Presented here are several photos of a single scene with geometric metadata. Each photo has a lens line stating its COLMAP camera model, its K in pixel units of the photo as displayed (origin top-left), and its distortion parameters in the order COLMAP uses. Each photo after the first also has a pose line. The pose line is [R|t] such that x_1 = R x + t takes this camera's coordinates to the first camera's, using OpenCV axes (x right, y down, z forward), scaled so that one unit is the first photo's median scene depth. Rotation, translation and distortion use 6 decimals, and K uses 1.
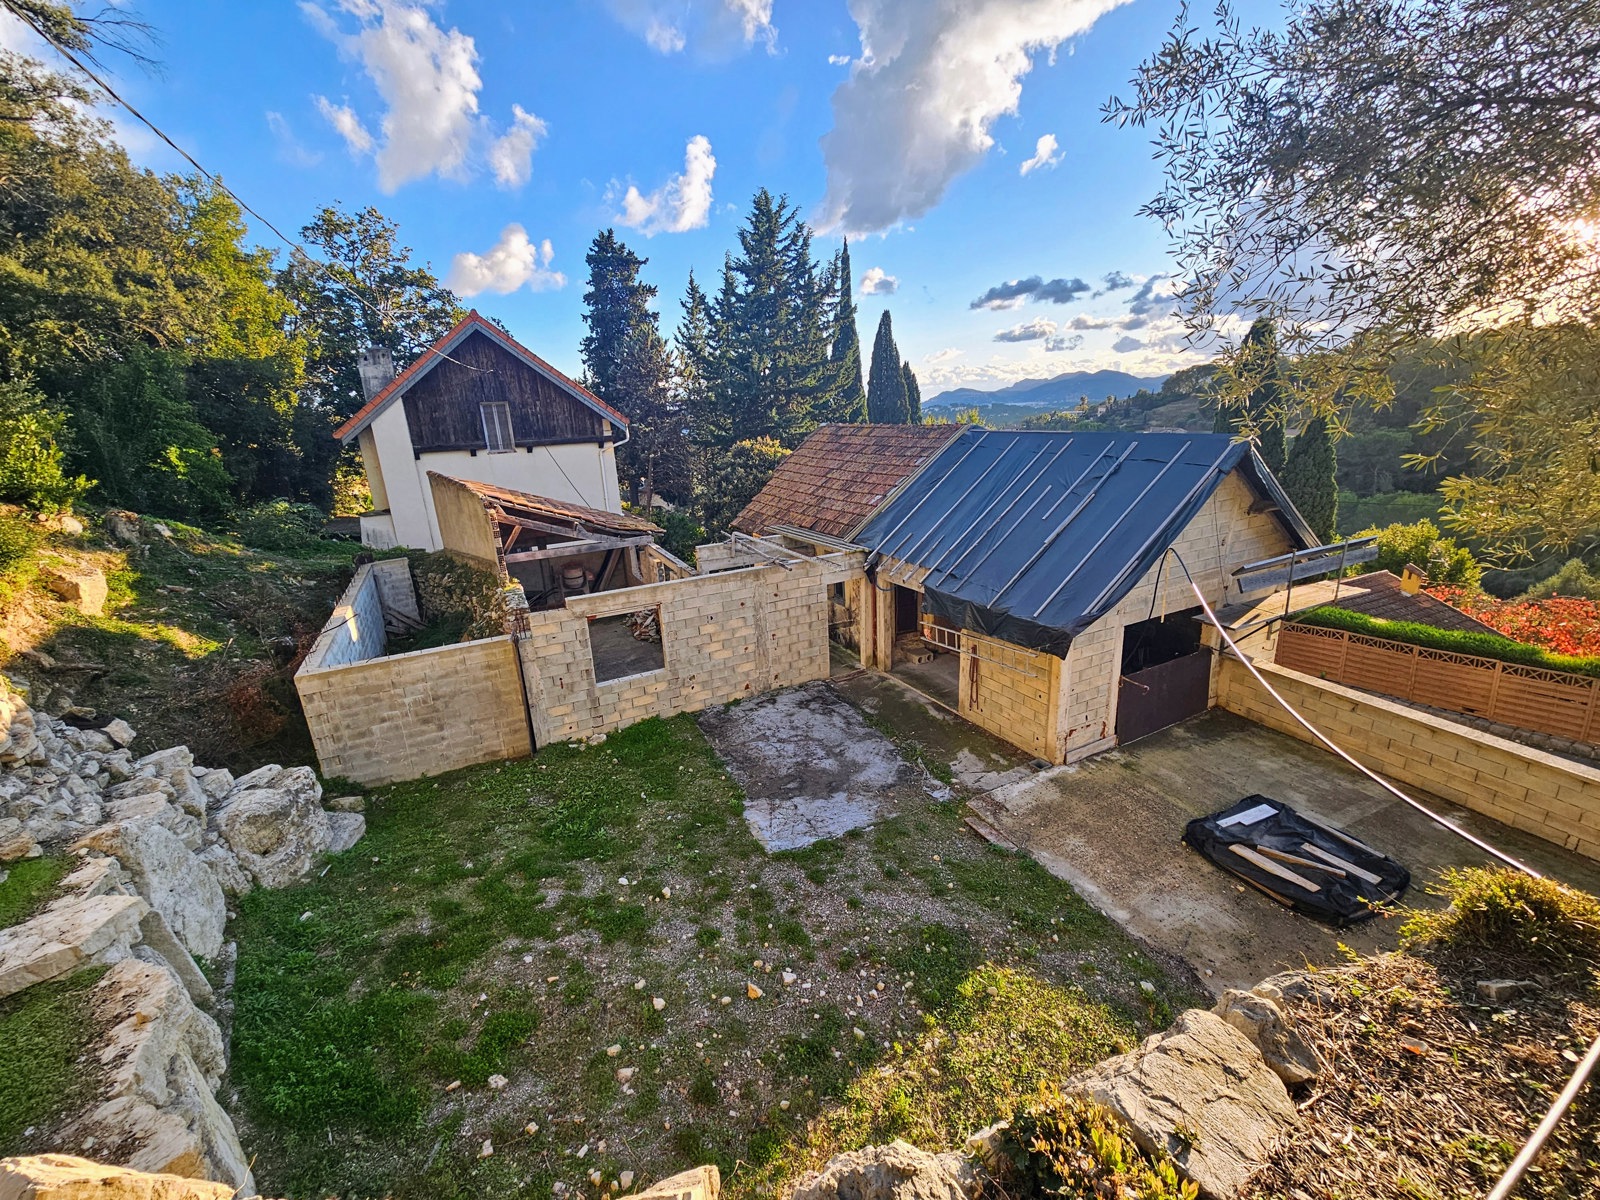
lens RADIAL K [[646.1, 0, 785.0], [0, 646.1, 605.5], [0, 0, 1]] dist [0.001351, -0.001417]
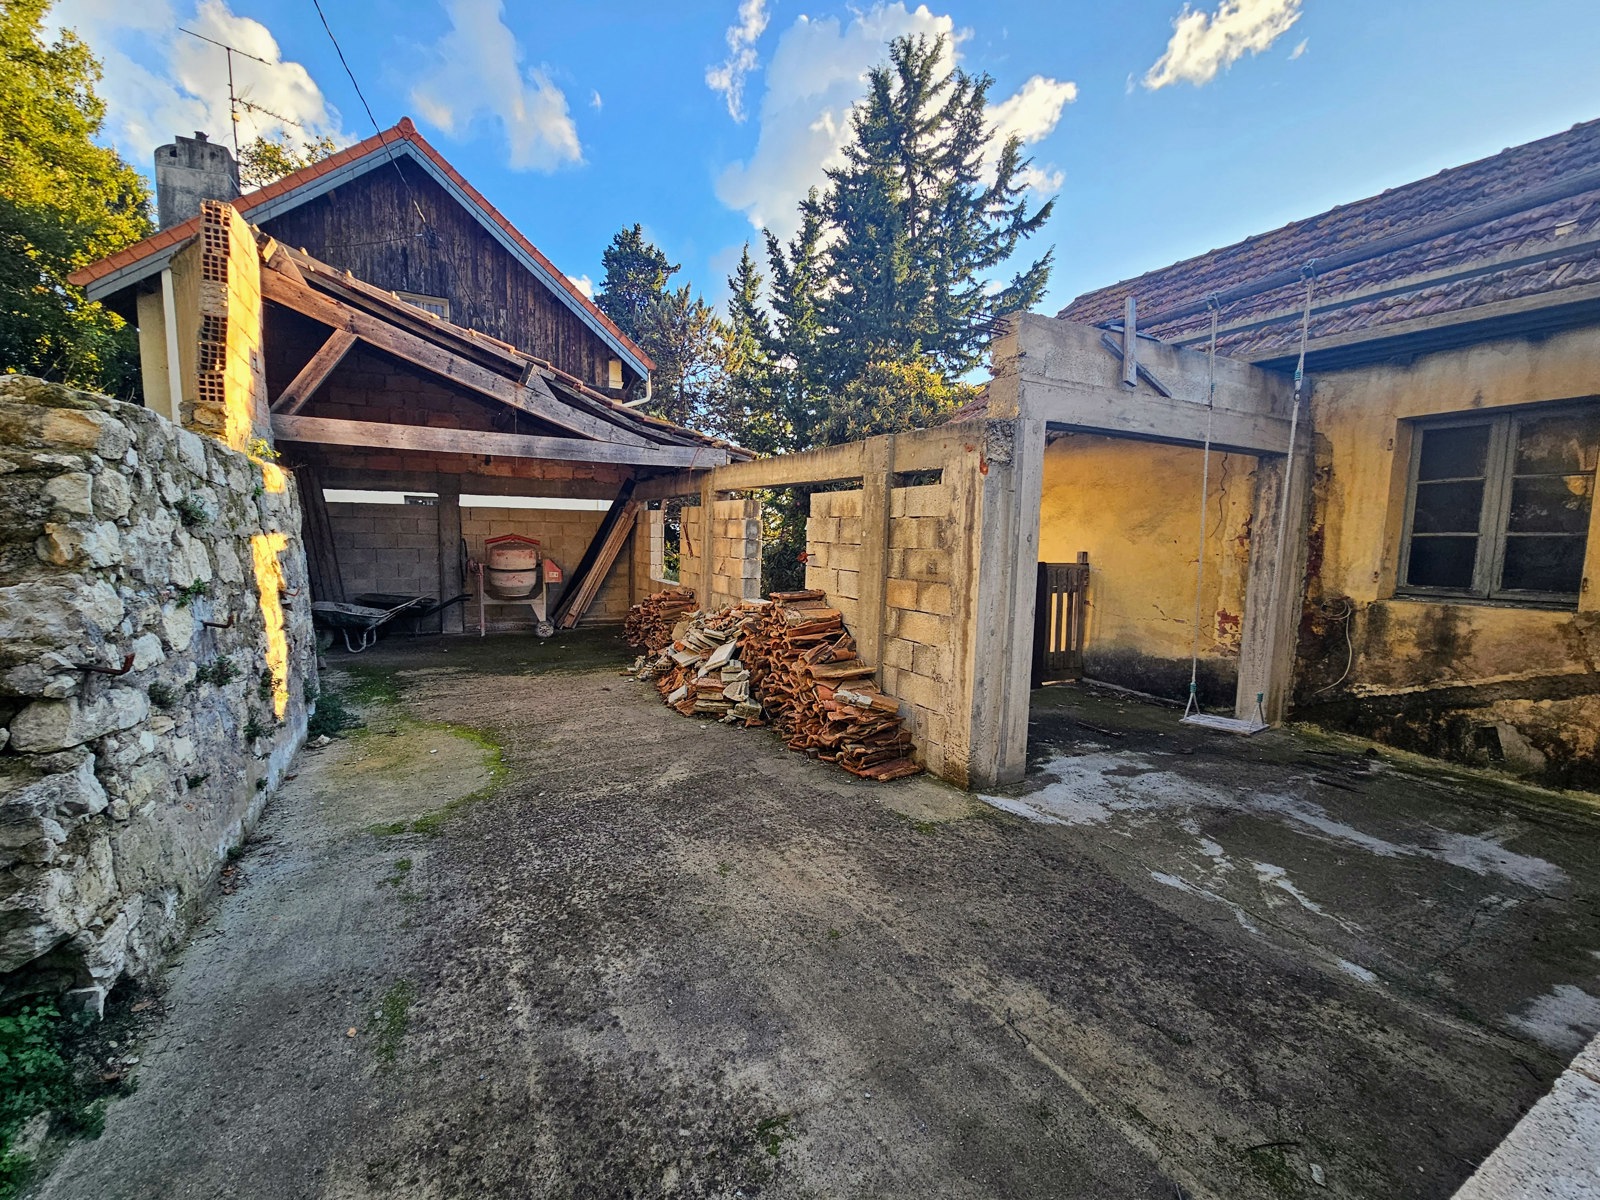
lens RADIAL K [[646.1, 0, 785.7], [0, 646.1, 608.0], [0, 0, 1]] dist [0.001351, -0.001417]
pose [[0.997010, 0.069121, 0.034536, -0.262537], [-0.061438, 0.980212, -0.188173, 0.079306], [-0.046860, 0.185489, 0.981528, 0.942097]]
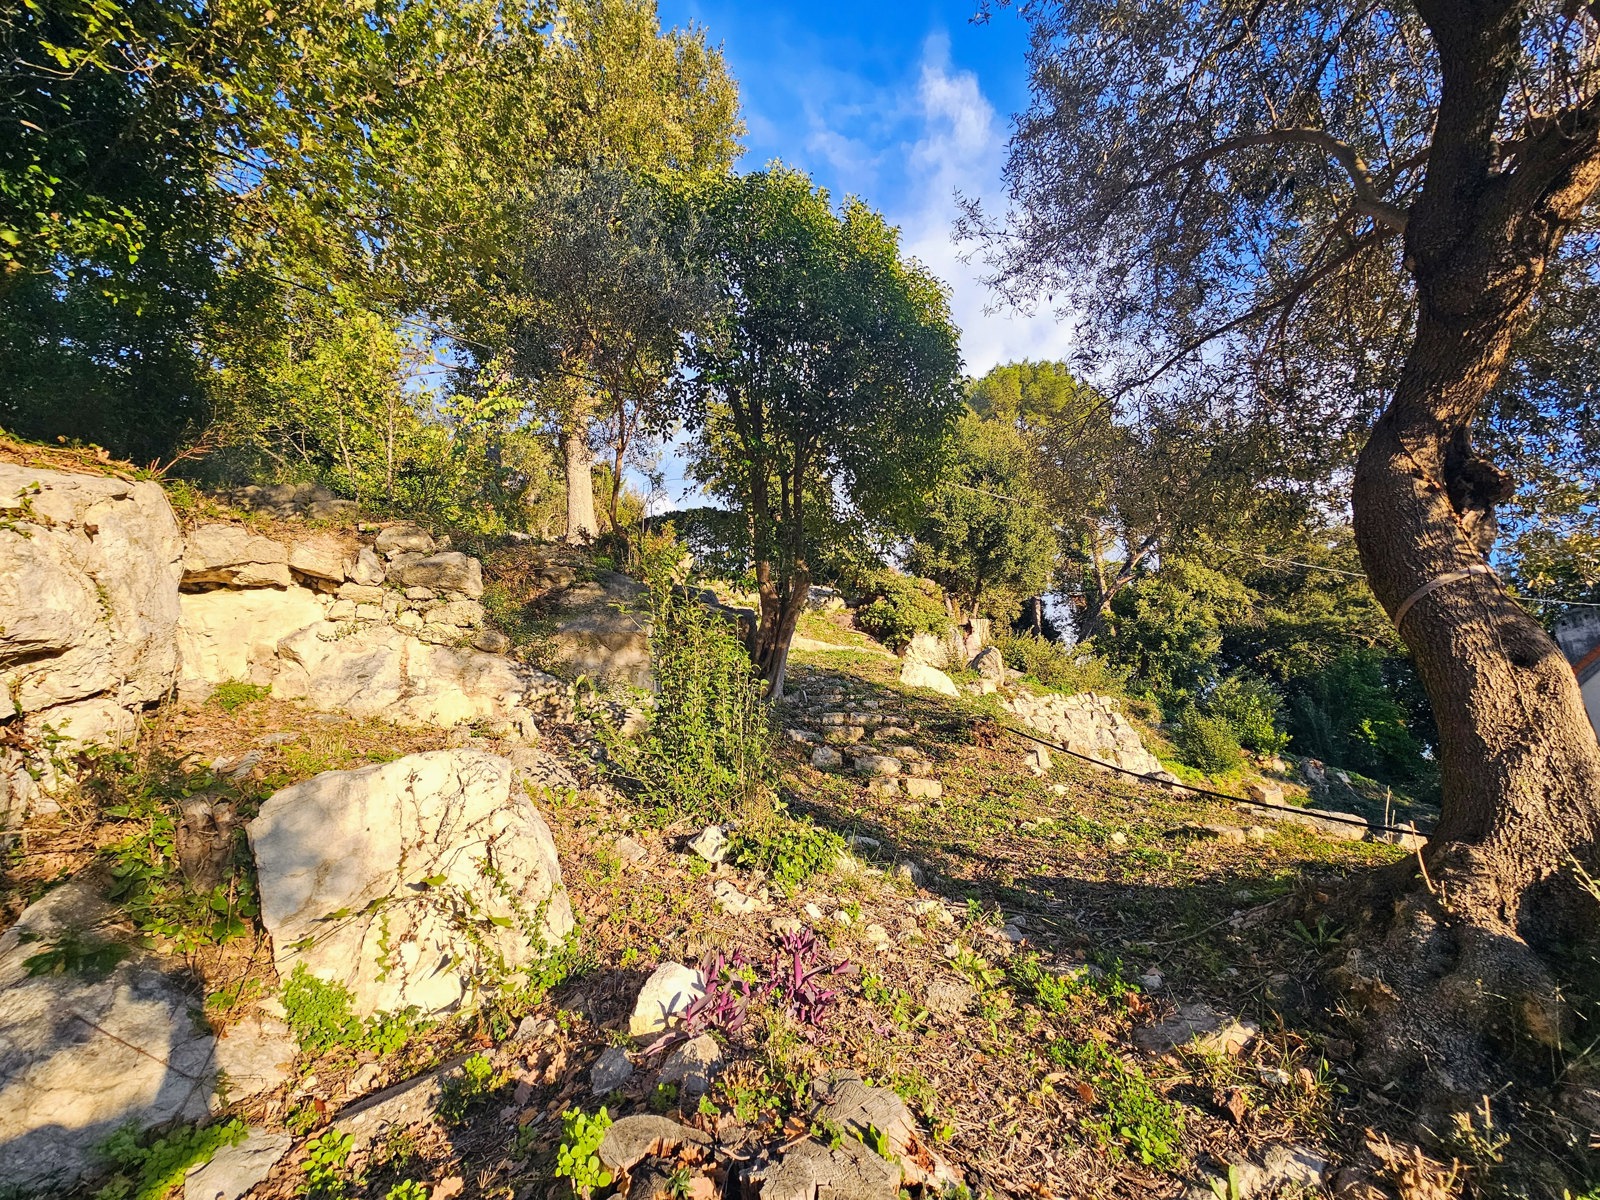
lens RADIAL K [[646.1, 0, 792.2], [0, 646.1, 602.3], [0, 0, 1]] dist [0.001351, -0.001417]
pose [[0.015609, -0.243375, -0.969807, 0.481211], [-0.232220, 0.942521, -0.240266, 0.153982], [0.972538, 0.228959, -0.041805, -0.155447]]
